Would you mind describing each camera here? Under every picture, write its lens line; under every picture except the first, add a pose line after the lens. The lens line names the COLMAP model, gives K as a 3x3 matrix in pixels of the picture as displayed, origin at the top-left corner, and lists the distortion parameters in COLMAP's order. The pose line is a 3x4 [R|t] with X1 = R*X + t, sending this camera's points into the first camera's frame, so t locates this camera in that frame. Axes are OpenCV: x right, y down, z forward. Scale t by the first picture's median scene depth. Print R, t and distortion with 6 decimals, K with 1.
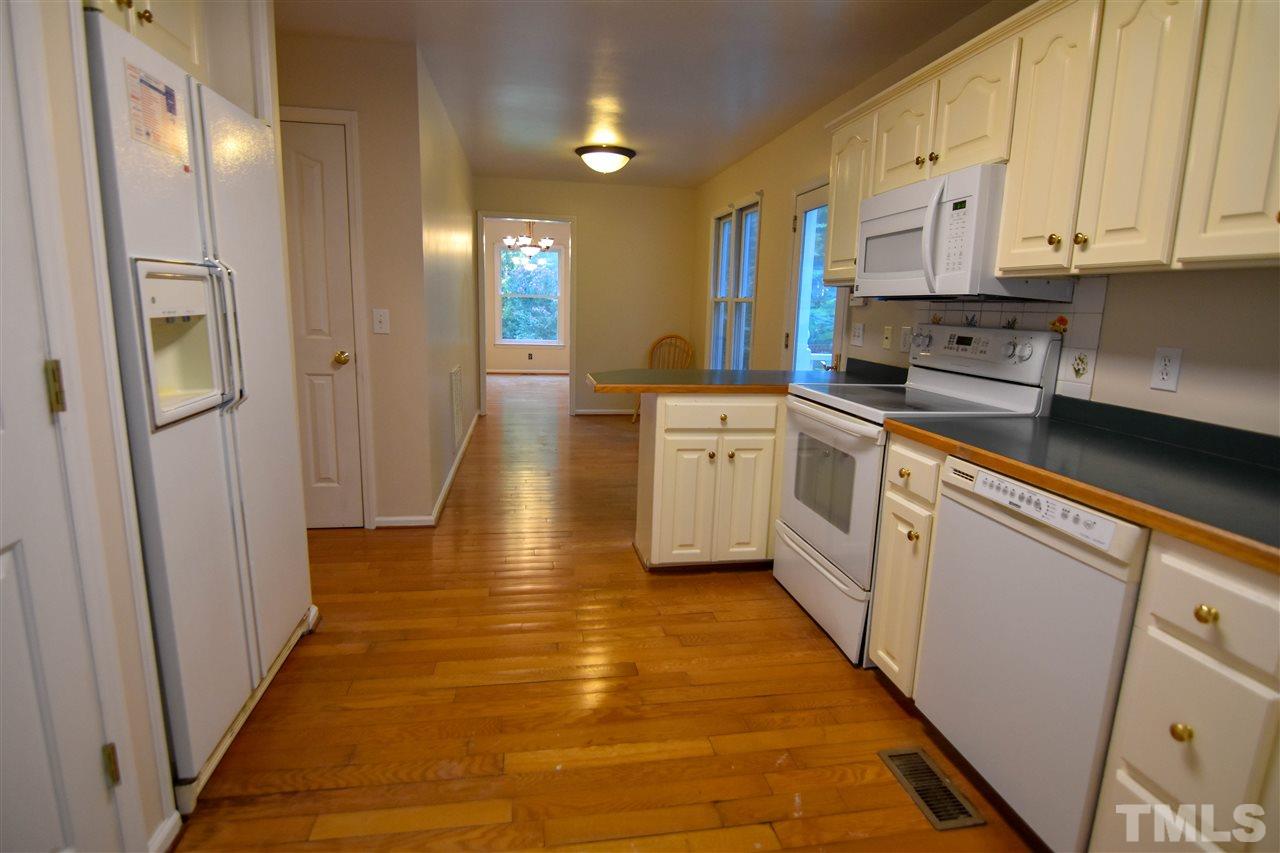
lens RADIAL K [[648.5, 0, 637.8], [0, 648.5, 425.4], [0, 0, 1]] dist [-0.003803, -0.011395]
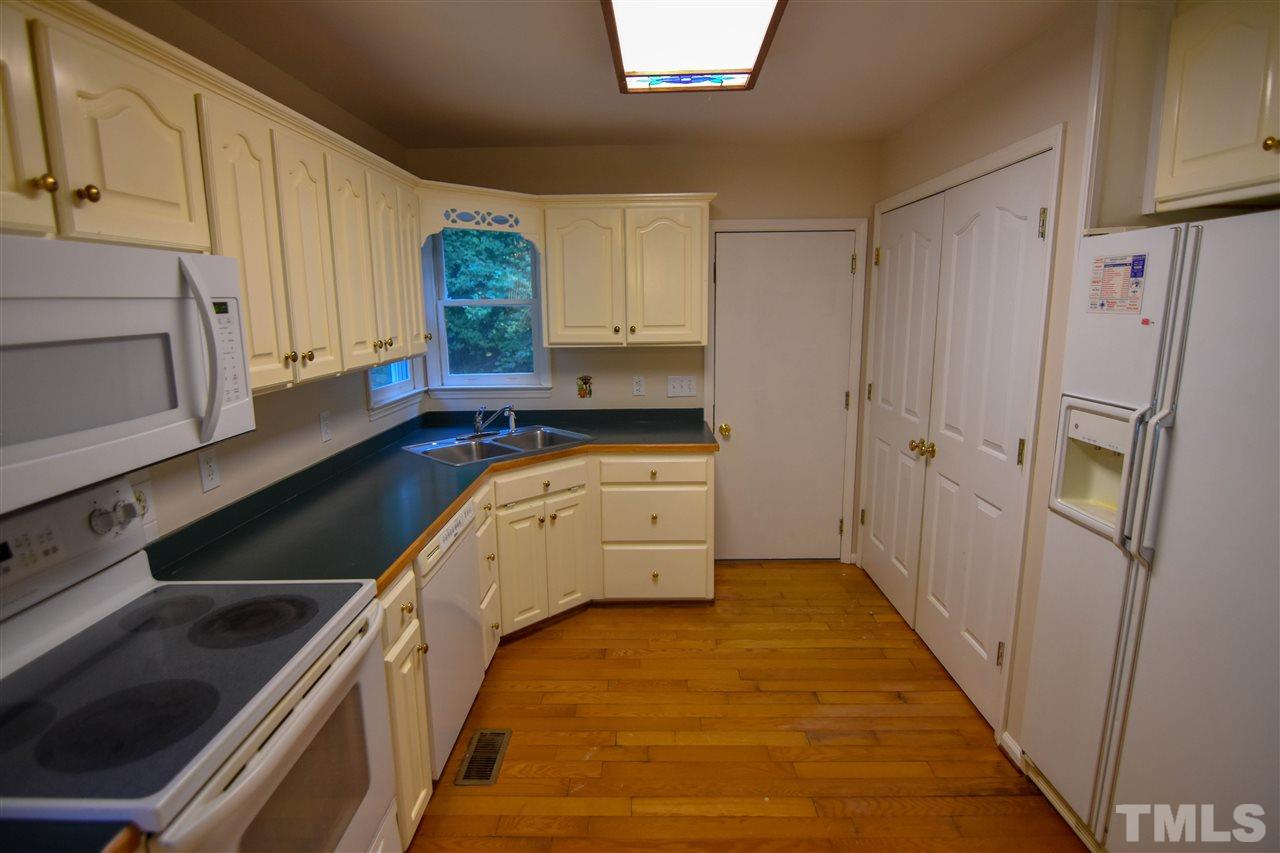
lens RADIAL K [[648.5, 0, 639.0], [0, 648.5, 424.6], [0, 0, 1]] dist [-0.003803, -0.011395]
pose [[-0.983290, -0.050548, 0.174889, -0.053838], [0.017424, 0.930135, 0.366804, -0.465168], [-0.181211, 0.363722, -0.913712, 1.574515]]
